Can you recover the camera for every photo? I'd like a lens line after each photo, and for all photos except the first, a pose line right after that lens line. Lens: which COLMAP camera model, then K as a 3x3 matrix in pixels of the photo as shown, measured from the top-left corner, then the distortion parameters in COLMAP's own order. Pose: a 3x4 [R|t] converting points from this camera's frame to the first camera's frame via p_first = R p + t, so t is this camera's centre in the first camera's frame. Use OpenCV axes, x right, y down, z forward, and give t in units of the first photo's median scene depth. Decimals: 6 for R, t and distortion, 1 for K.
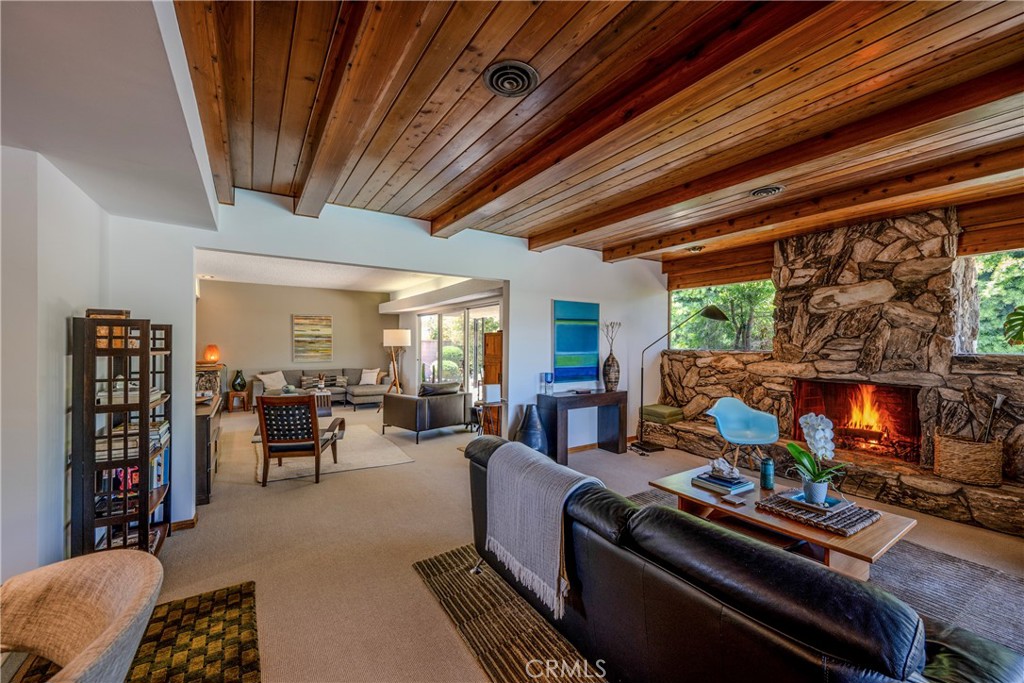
lens RADIAL K [[402.7, 0, 514.7], [0, 402.7, 346.0], [0, 0, 1]] dist [-0.001297, 0.000019]
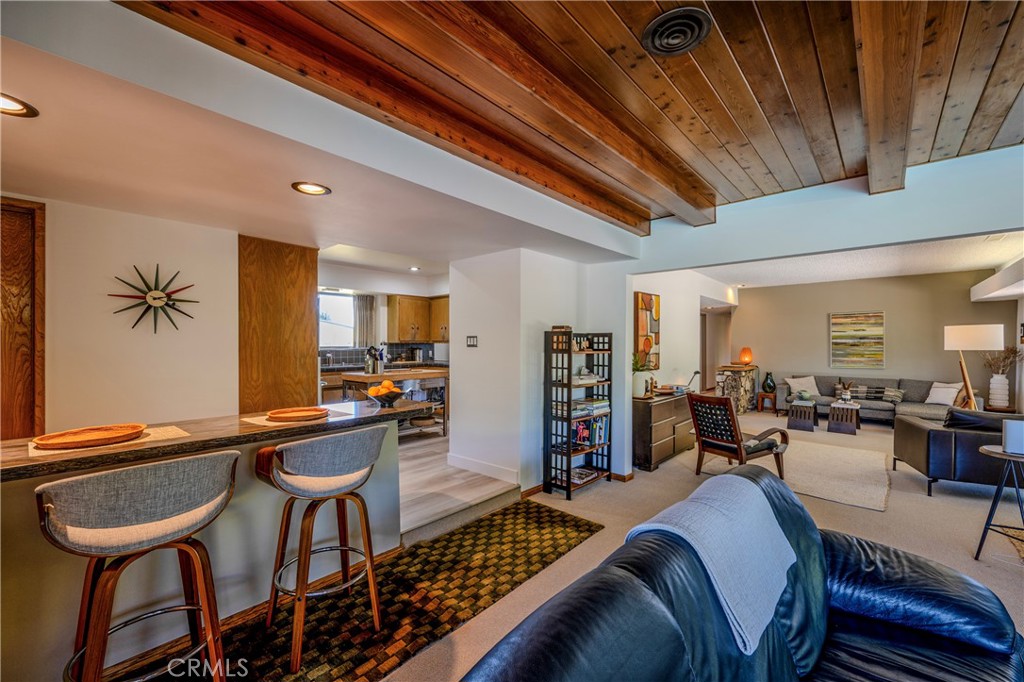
lens RADIAL K [[415.0, 0, 514.7], [0, 415.0, 345.8], [0, 0, 1]] dist [-0.001488, -0.000305]
pose [[0.259333, -0.000243, -0.965788, 0.344372], [-0.006757, 0.999975, -0.002066, -0.001096], [0.965764, 0.007062, 0.259325, 0.210511]]
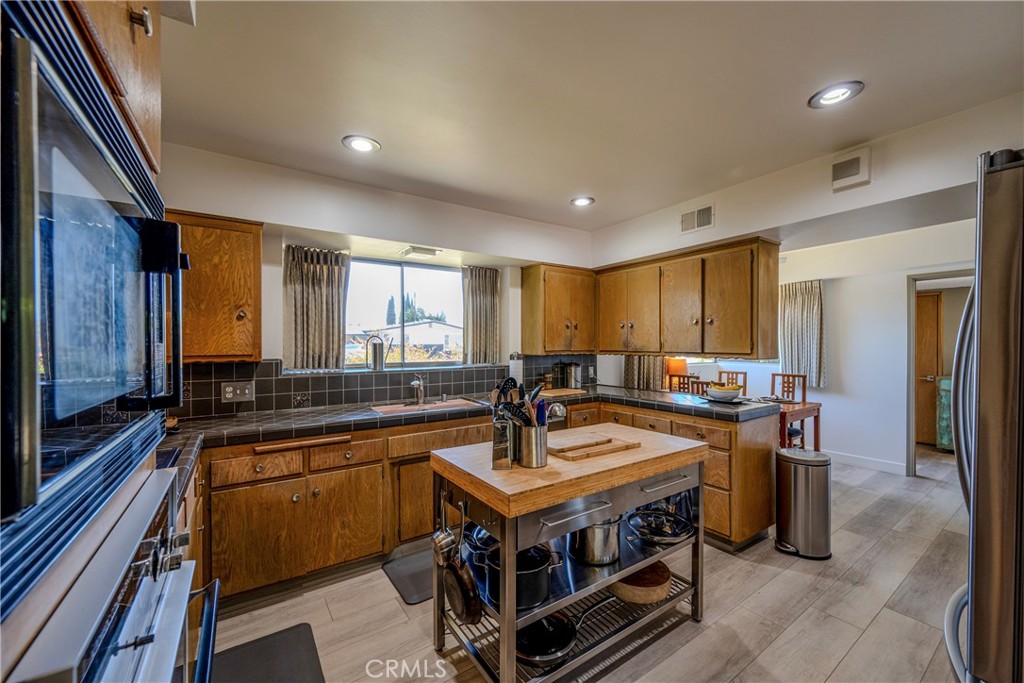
lens RADIAL K [[402.7, 0, 514.7], [0, 402.7, 346.0], [0, 0, 1]] dist [-0.001297, 0.000019]
pose [[0.014899, 0.000858, -0.999889, -0.602010], [-0.005869, 0.999982, 0.000771, -0.035090], [0.999872, 0.005857, 0.014904, 0.112131]]
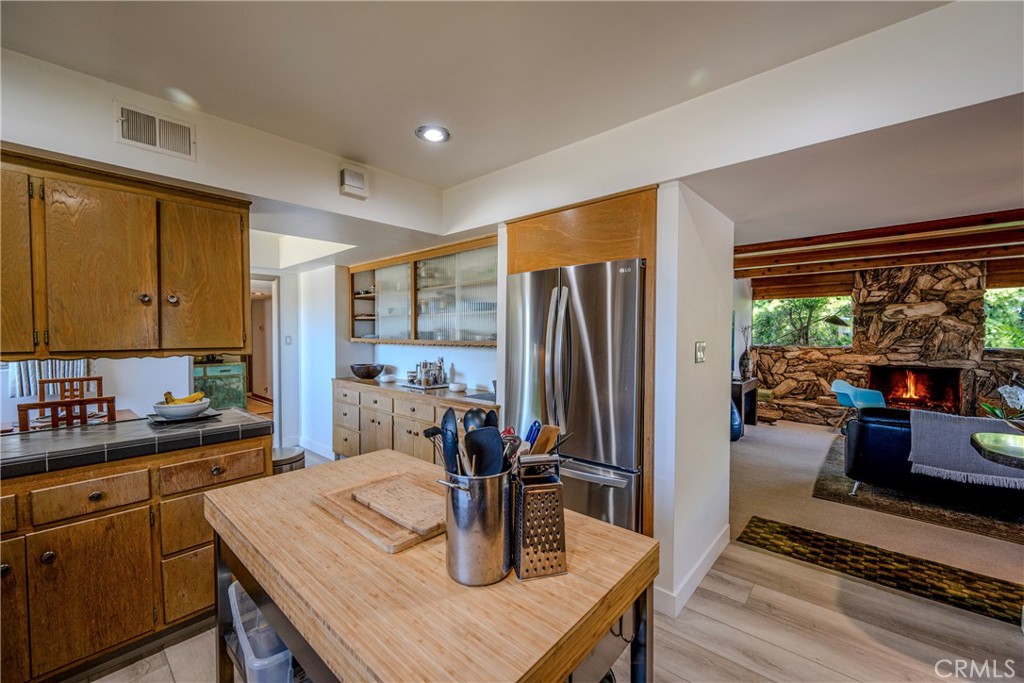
lens RADIAL K [[402.7, 0, 514.7], [0, 402.7, 346.0], [0, 0, 1]] dist [-0.001297, 0.000019]
pose [[0.966684, -0.011974, 0.255692, -1.072740], [0.006572, 0.999737, 0.021973, -0.035630], [-0.255887, -0.019560, 0.966509, -0.093937]]
